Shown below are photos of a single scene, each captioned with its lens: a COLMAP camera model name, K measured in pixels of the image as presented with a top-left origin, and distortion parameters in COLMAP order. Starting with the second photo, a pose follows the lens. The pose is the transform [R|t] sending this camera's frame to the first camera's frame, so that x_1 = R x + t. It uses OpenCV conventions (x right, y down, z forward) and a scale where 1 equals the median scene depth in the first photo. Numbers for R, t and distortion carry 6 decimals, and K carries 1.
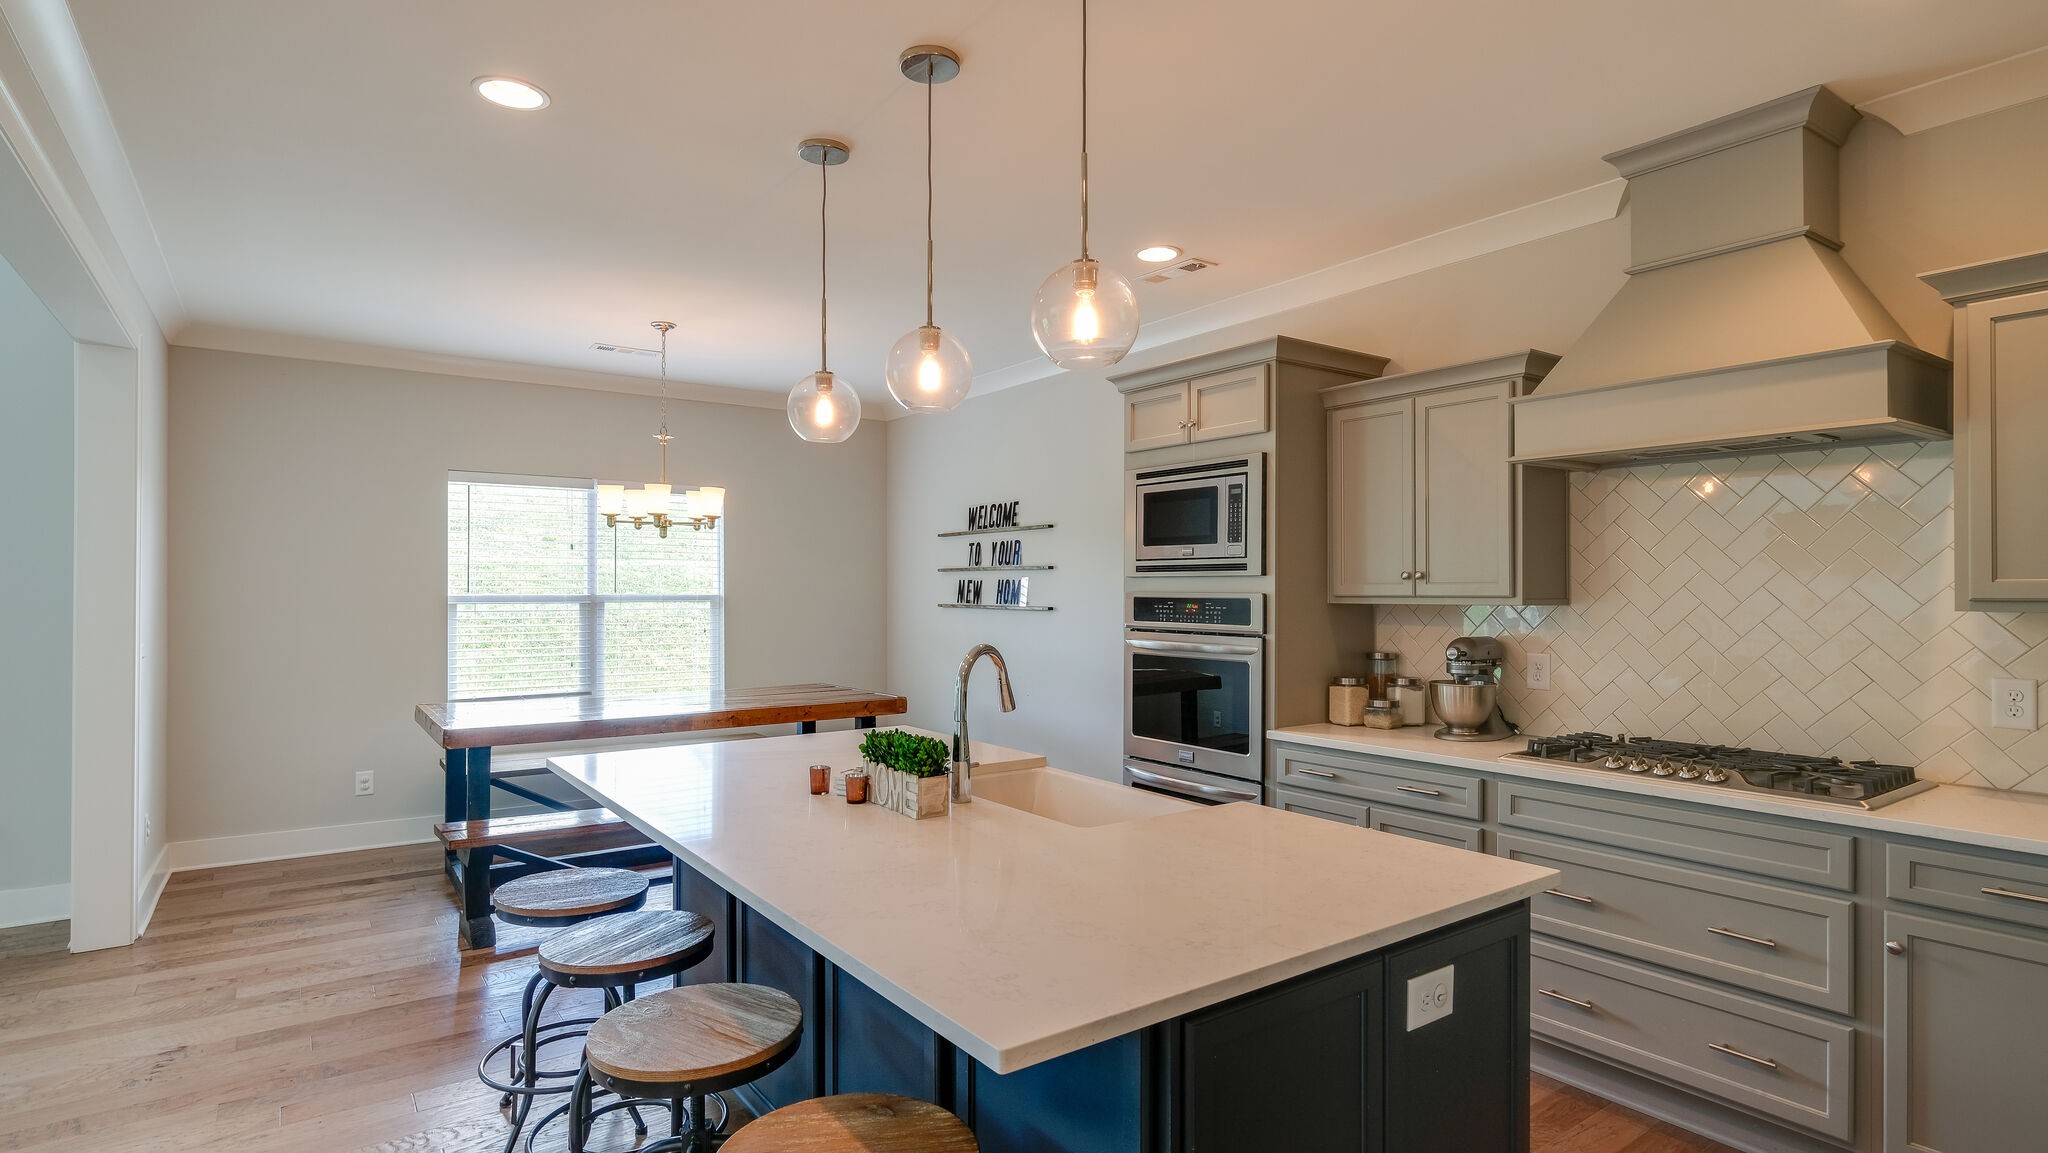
lens RADIAL K [[1016.5, 0, 1025.9], [0, 1016.5, 581.5], [0, 0, 1]] dist [-0.003608, -0.000826]
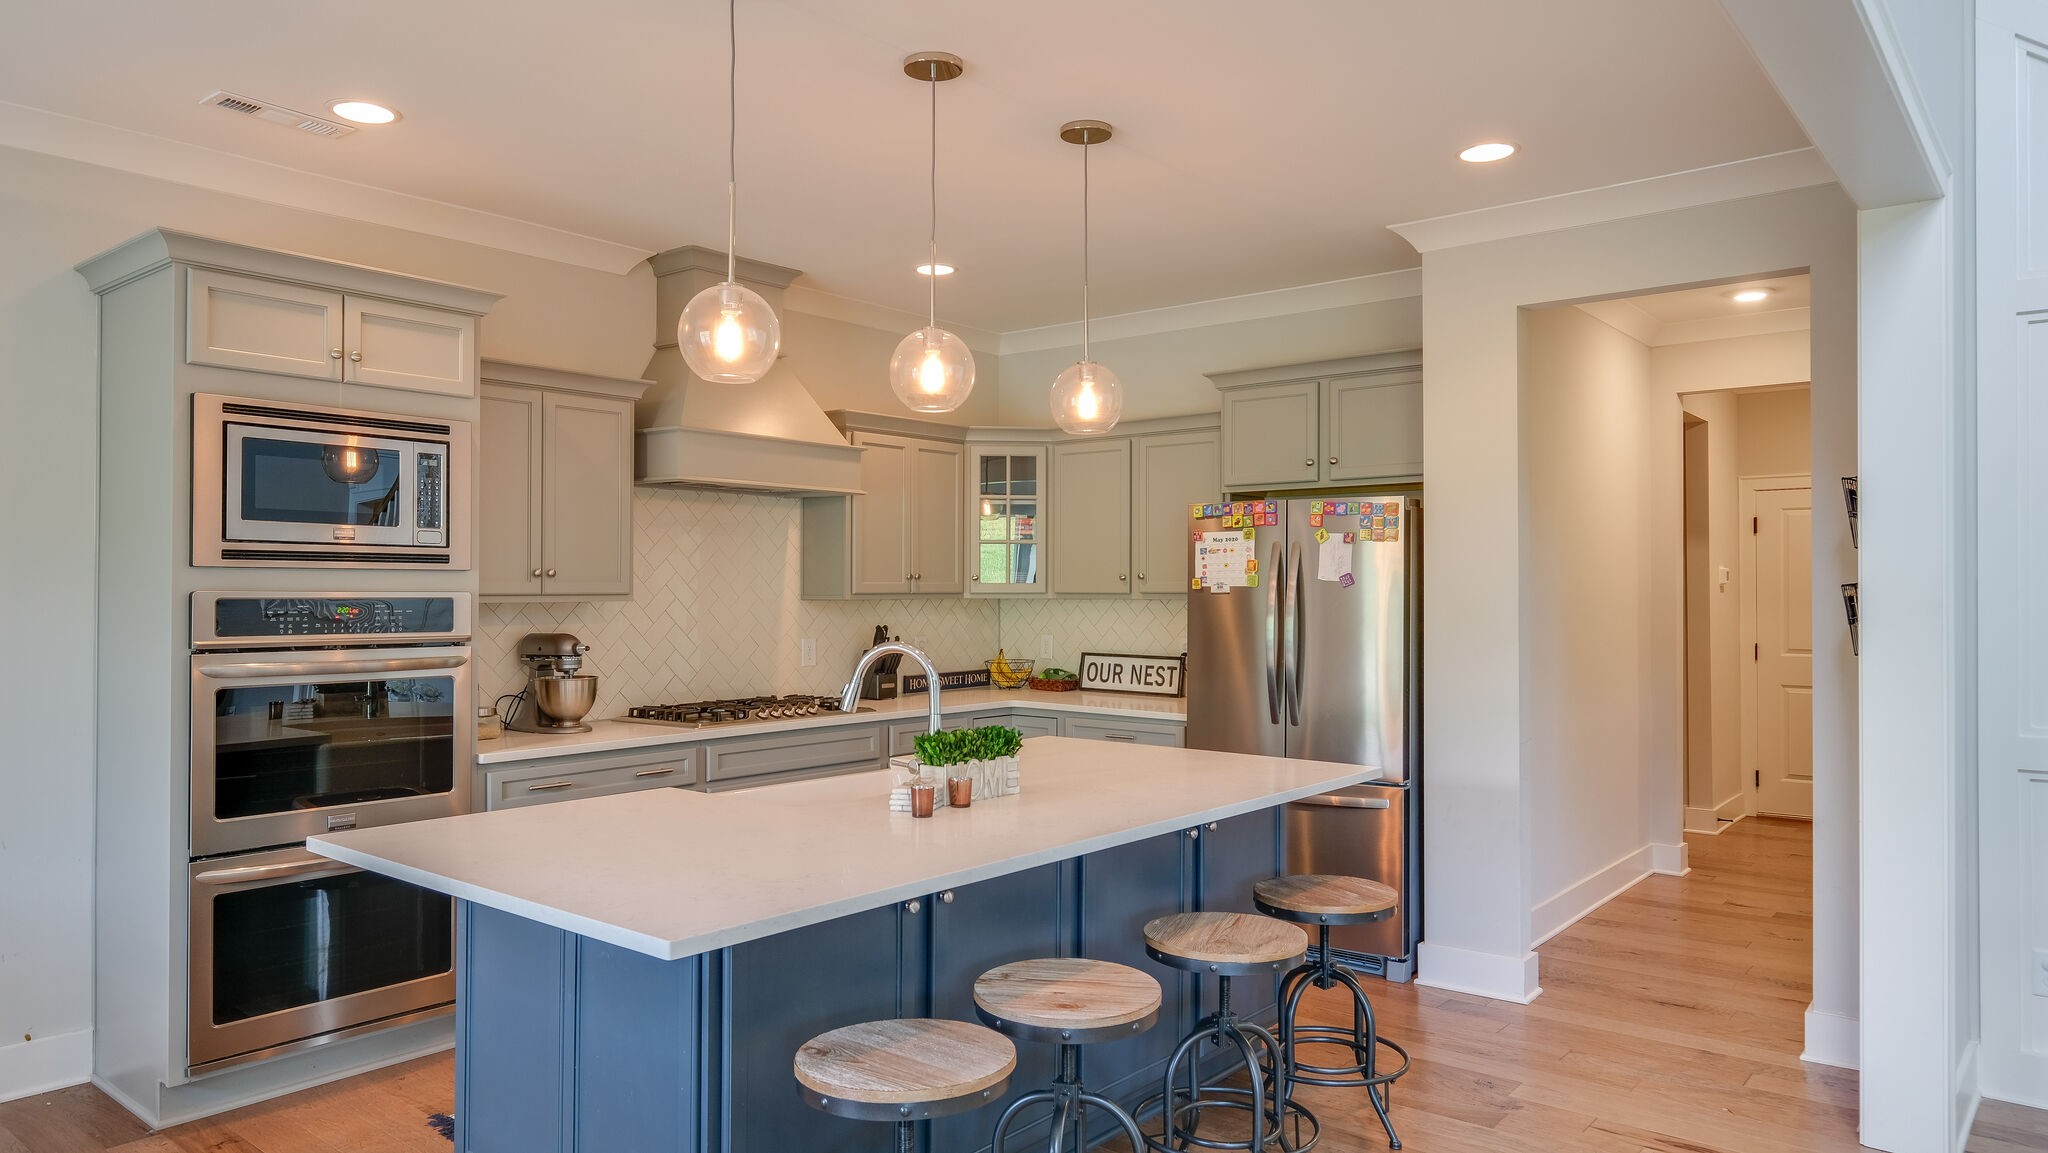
lens RADIAL K [[1307.7, 0, 1024.0], [0, 1307.7, 576.5], [0, 0, 1]] dist [0.004181, 0.000226]
pose [[-0.256739, 0.008463, 0.966444, -0.803123], [-0.008014, 0.999909, -0.010885, 0.006357], [-0.966447, -0.010540, -0.256648, 0.729870]]
